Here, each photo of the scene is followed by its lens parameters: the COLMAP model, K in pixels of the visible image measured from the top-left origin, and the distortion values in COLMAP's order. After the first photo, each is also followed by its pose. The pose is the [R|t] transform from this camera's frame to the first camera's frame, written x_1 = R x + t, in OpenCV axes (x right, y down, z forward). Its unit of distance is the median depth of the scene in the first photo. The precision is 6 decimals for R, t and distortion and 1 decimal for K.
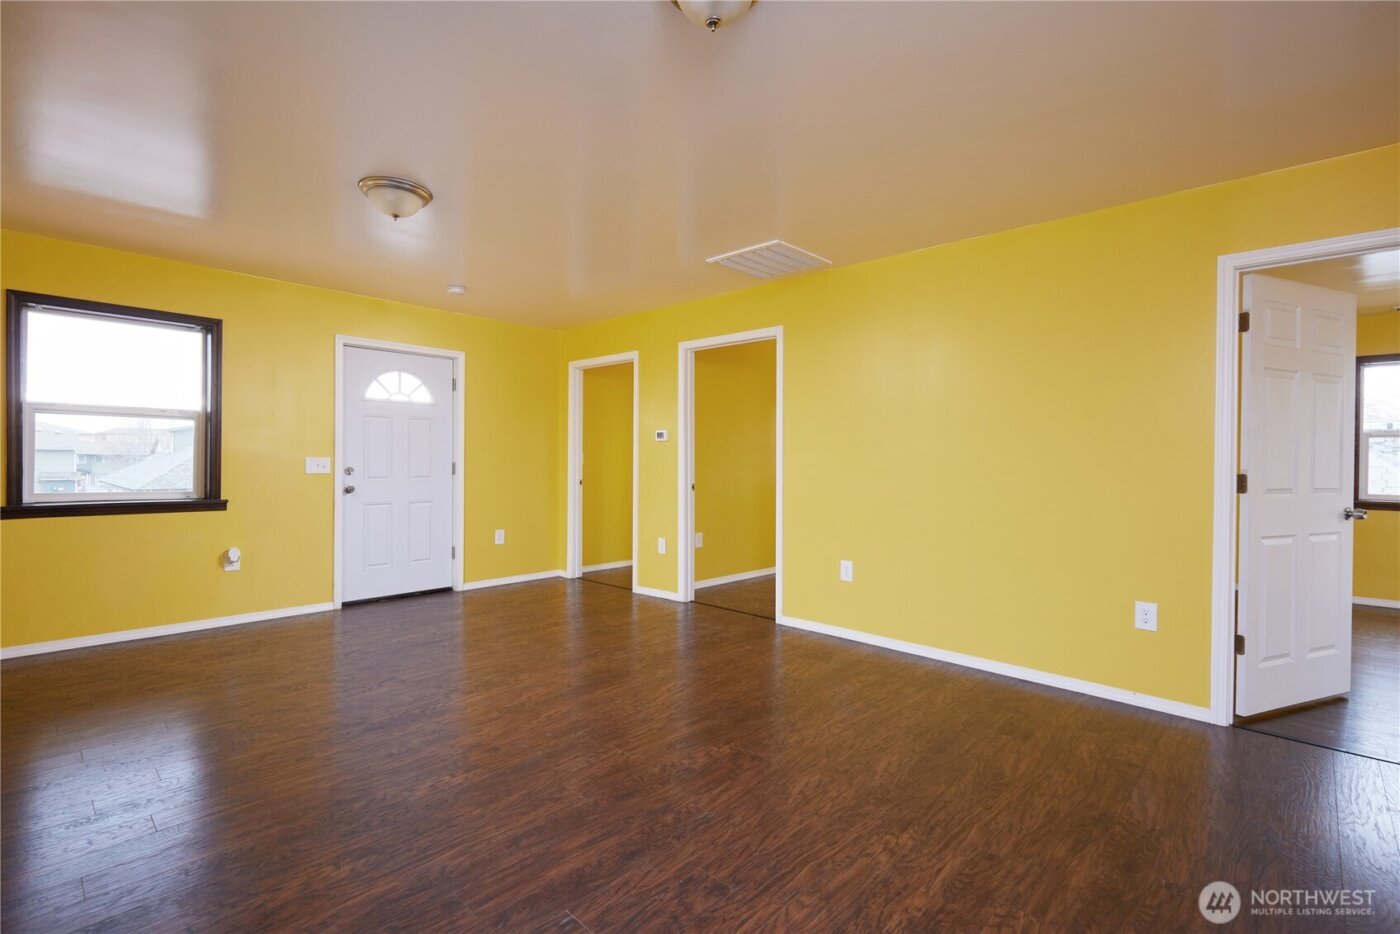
lens RADIAL K [[639.5, 0, 704.3], [0, 639.5, 462.4], [0, 0, 1]] dist [0.001238, 0.000114]
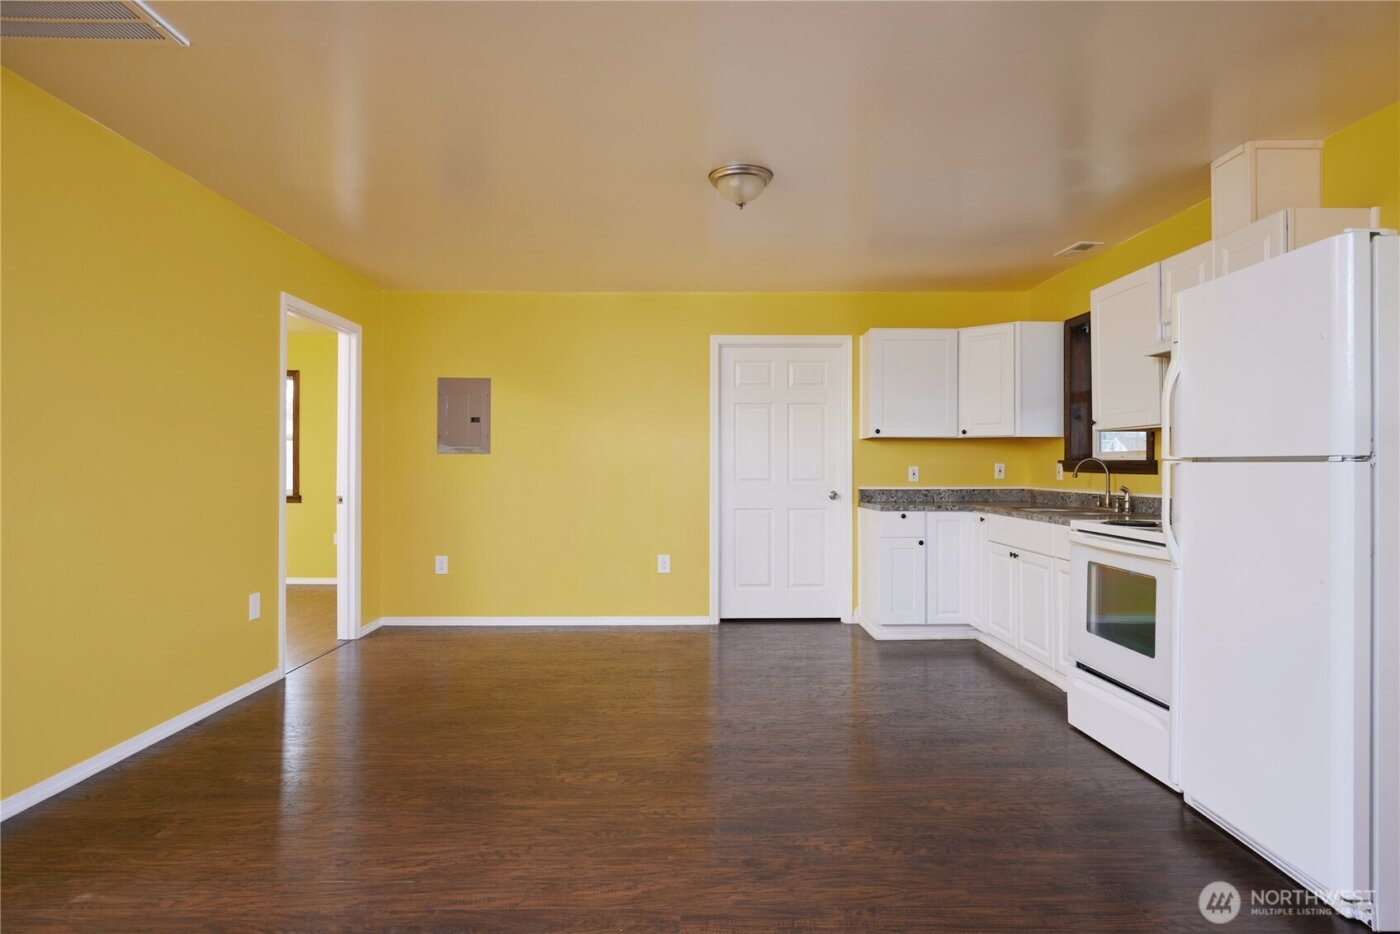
lens RADIAL K [[786.3, 0, 704.7], [0, 786.3, 460.3], [0, 0, 1]] dist [-0.013942, 0.000280]
pose [[-0.695842, -0.006134, 0.718169, -0.735422], [-0.004794, 0.999981, 0.003897, -0.011591], [-0.718179, -0.000731, -0.695858, 1.309565]]
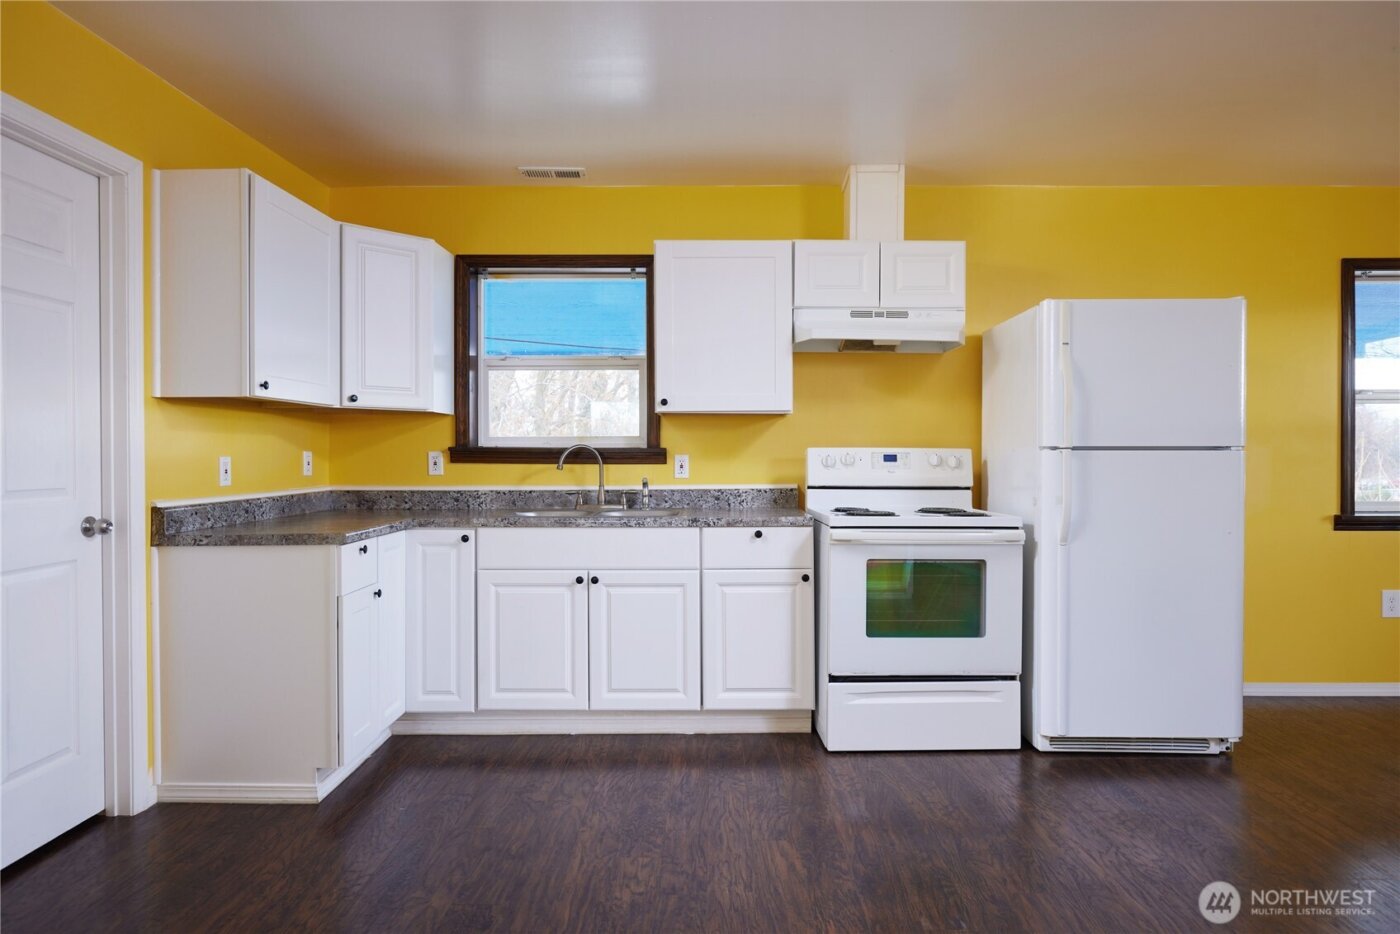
lens RADIAL K [[825.0, 0, 707.2], [0, 825.0, 465.4], [0, 0, 1]] dist [-0.008736, -0.001452]
pose [[-0.736290, -0.000991, -0.676665, 0.456964], [-0.008265, 0.999937, 0.007529, 0.005174], [0.676615, 0.011137, -0.736253, 0.820792]]
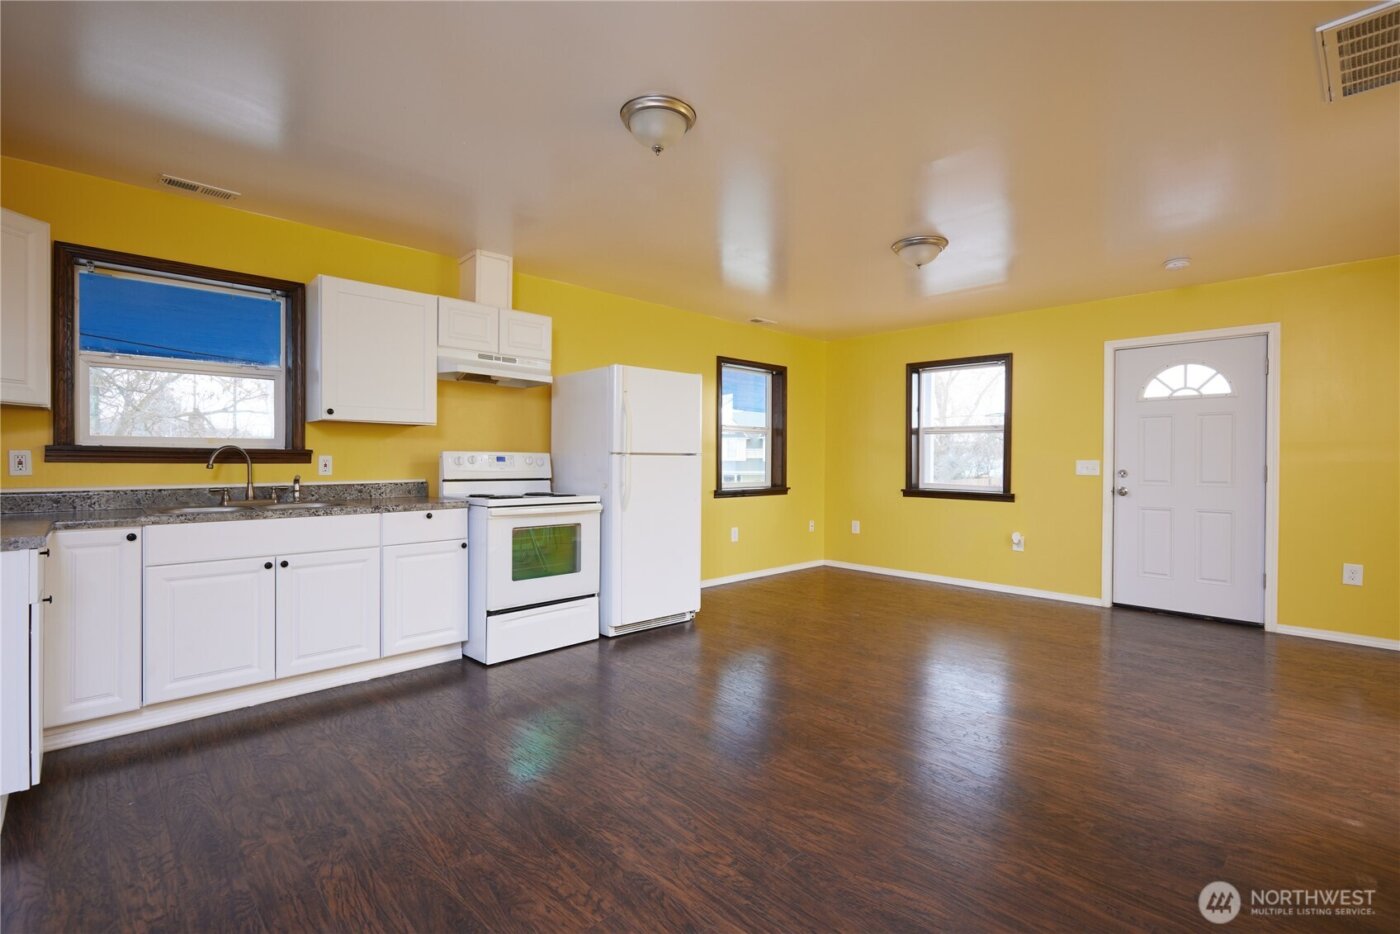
lens RADIAL K [[639.5, 0, 704.3], [0, 639.5, 462.4], [0, 0, 1]] dist [0.001238, 0.000114]
pose [[-0.051814, -0.003118, -0.998652, 0.749182], [-0.009601, 0.999950, -0.002624, 0.007866], [0.998611, 0.009452, -0.051842, 0.619393]]
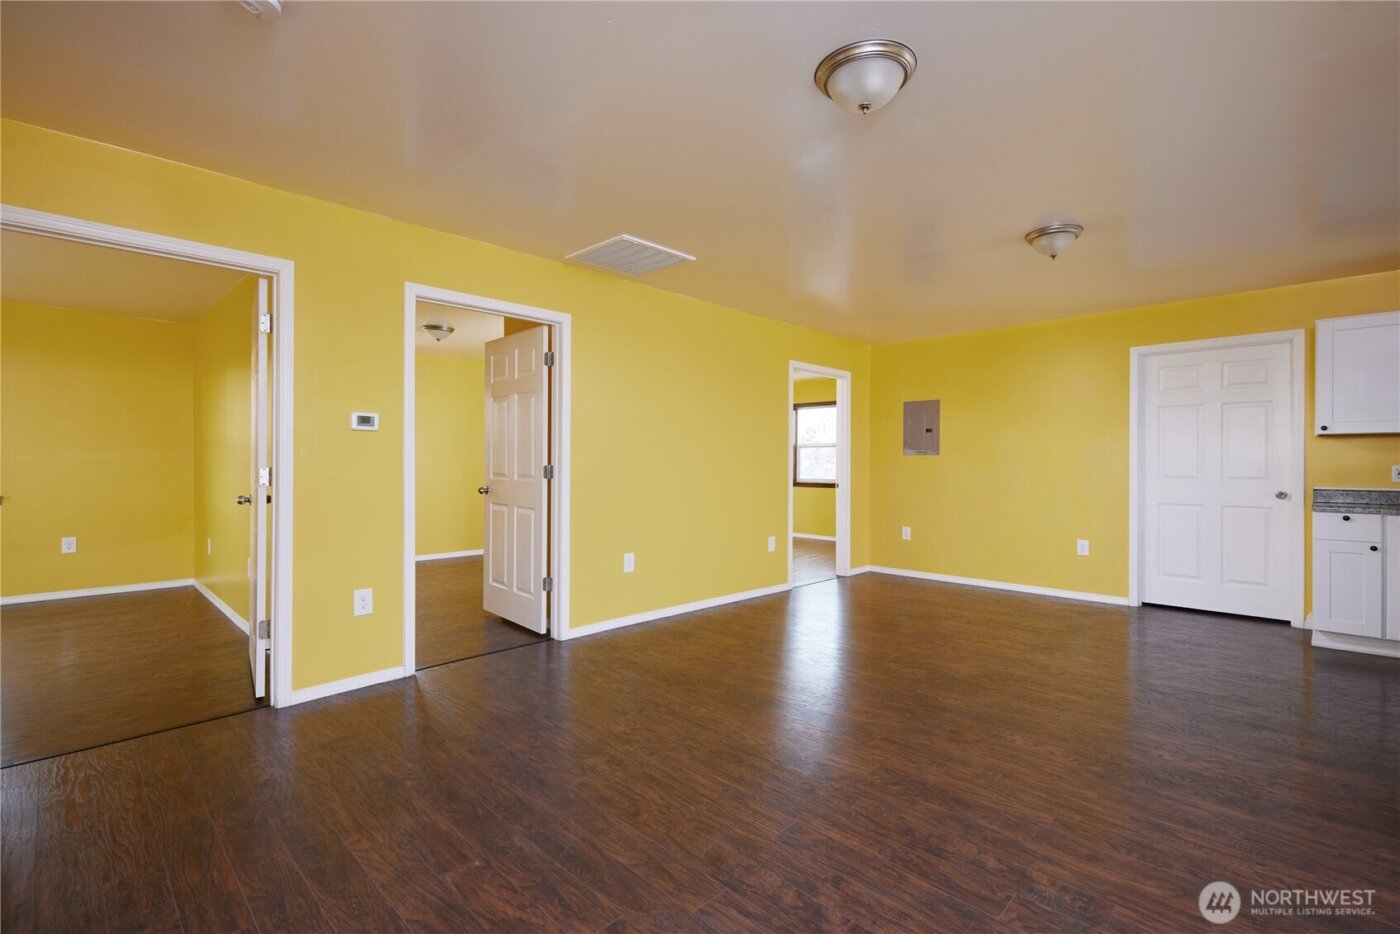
lens RADIAL K [[639.5, 0, 704.3], [0, 639.5, 462.4], [0, 0, 1]] dist [0.001238, 0.000114]
pose [[0.023881, -0.009168, 0.999673, -1.114489], [0.001703, 0.999957, 0.009130, -0.012990], [-0.999713, 0.001485, 0.023896, 1.100604]]
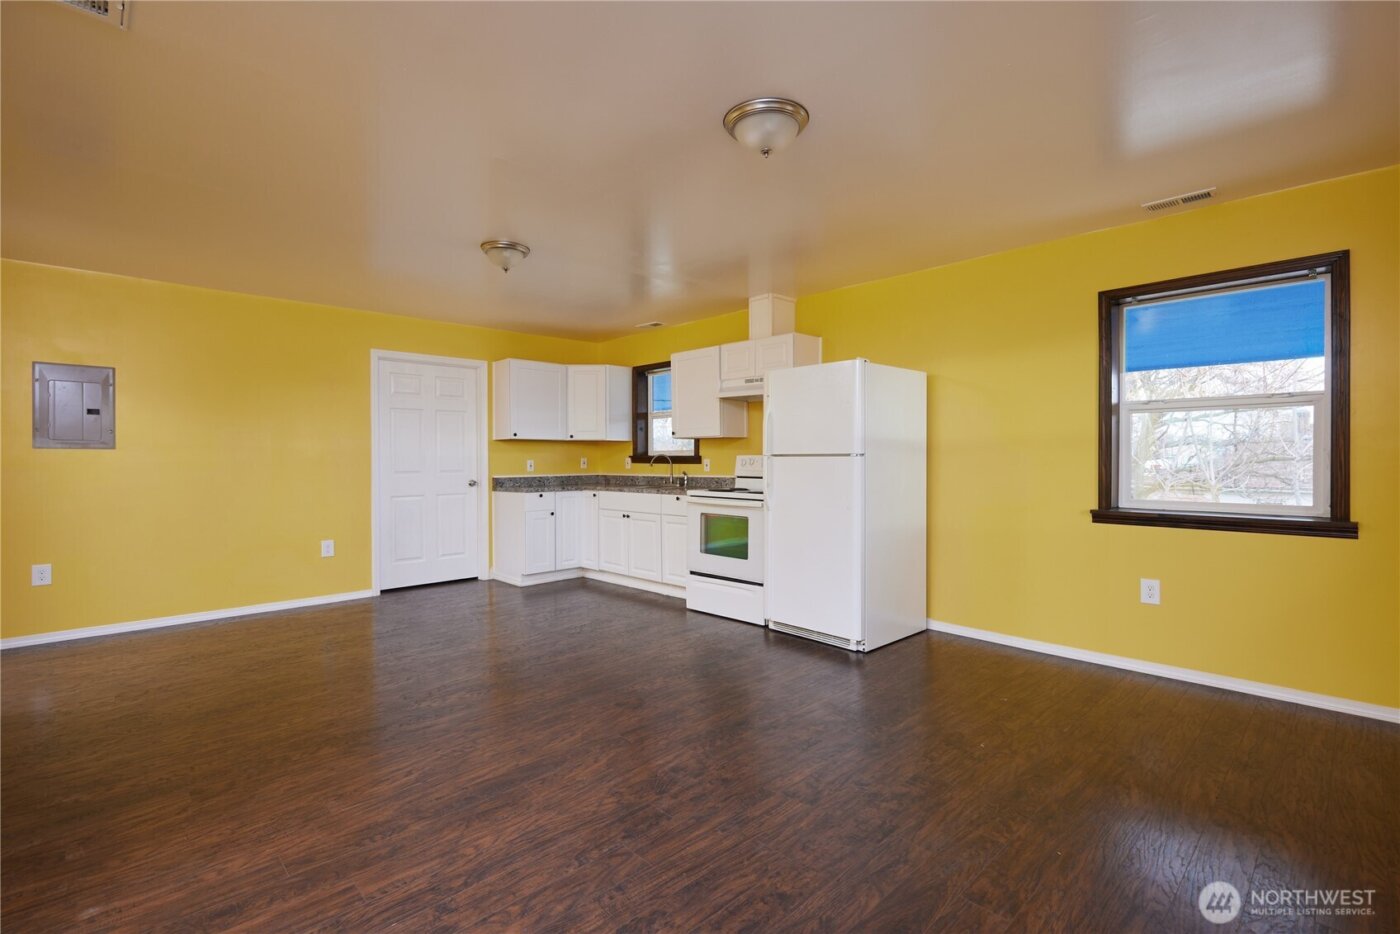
lens RADIAL K [[639.5, 0, 704.3], [0, 639.5, 462.4], [0, 0, 1]] dist [0.001238, 0.000114]
pose [[-0.998841, -0.006320, 0.047710, -0.424987], [-0.005862, 0.999935, 0.009740, -0.009048], [-0.047769, 0.009449, -0.998814, 1.711173]]
